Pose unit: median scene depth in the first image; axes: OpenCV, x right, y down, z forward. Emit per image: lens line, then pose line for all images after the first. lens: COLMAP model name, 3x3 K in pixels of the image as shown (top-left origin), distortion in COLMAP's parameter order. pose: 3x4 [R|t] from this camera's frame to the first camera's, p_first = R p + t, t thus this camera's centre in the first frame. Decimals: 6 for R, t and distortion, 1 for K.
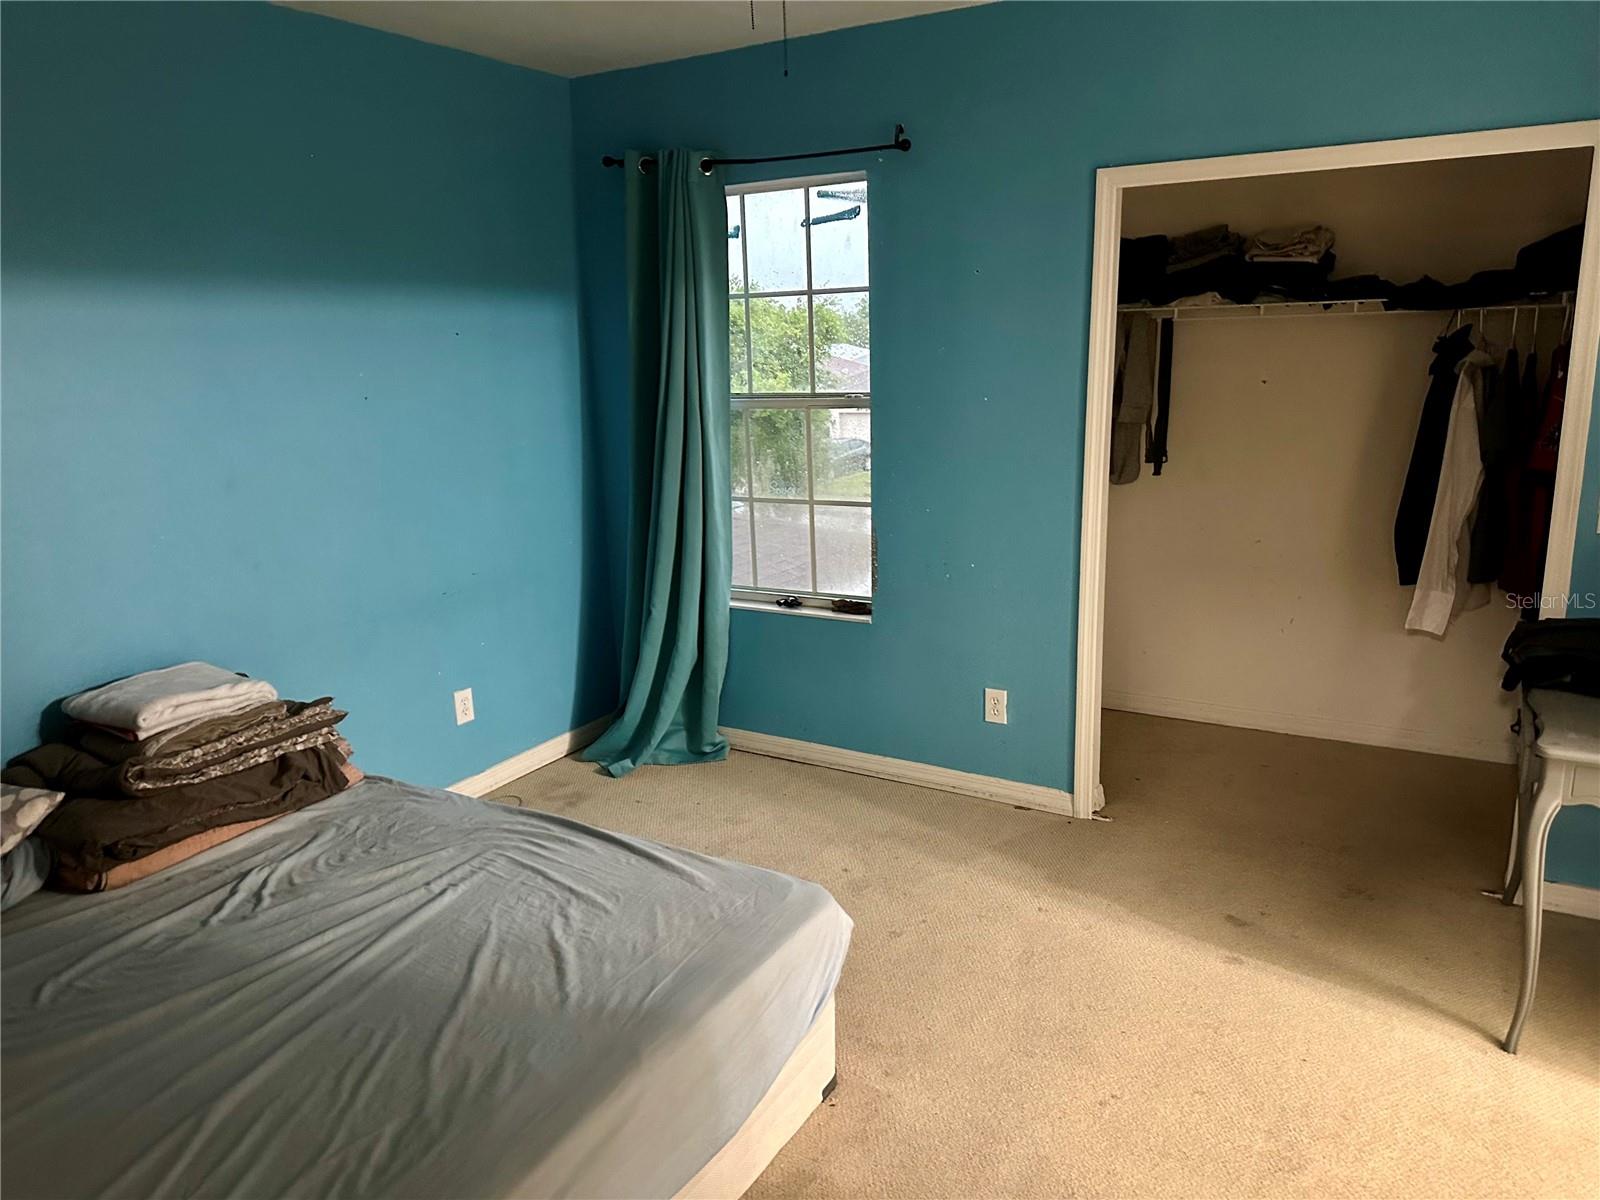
lens RADIAL K [[1110.6, 0, 800.0], [0, 1110.6, 600.0], [0, 0, 1]] dist [0.032831, -0.000069]
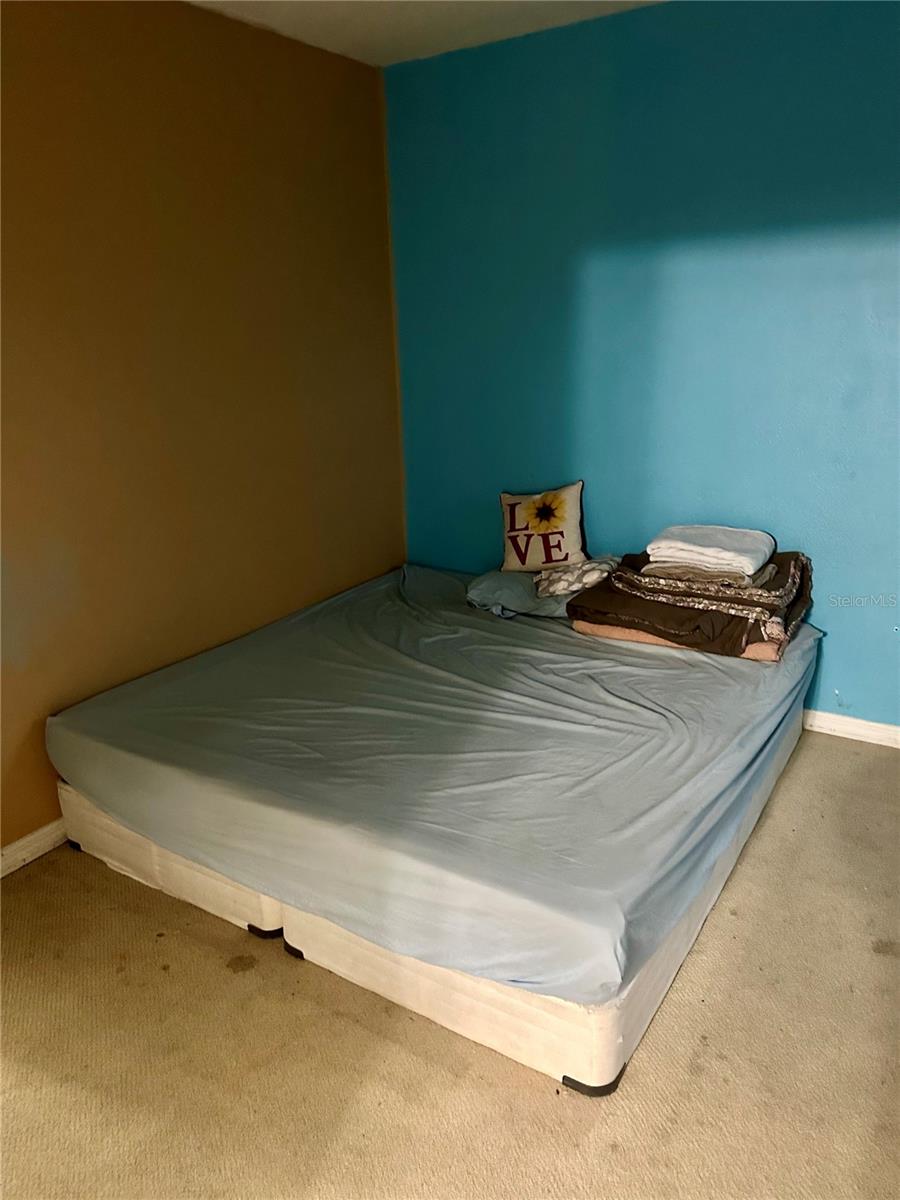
lens RADIAL K [[832.9, 0, 450.0], [0, 832.9, 600.0], [0, 0, 1]] dist [0.032831, -0.000069]
pose [[0.016092, 0.353268, -0.935384, 0.482435], [-0.197784, 0.918145, 0.343354, -0.160190], [0.980114, 0.179479, 0.084646, 0.640096]]
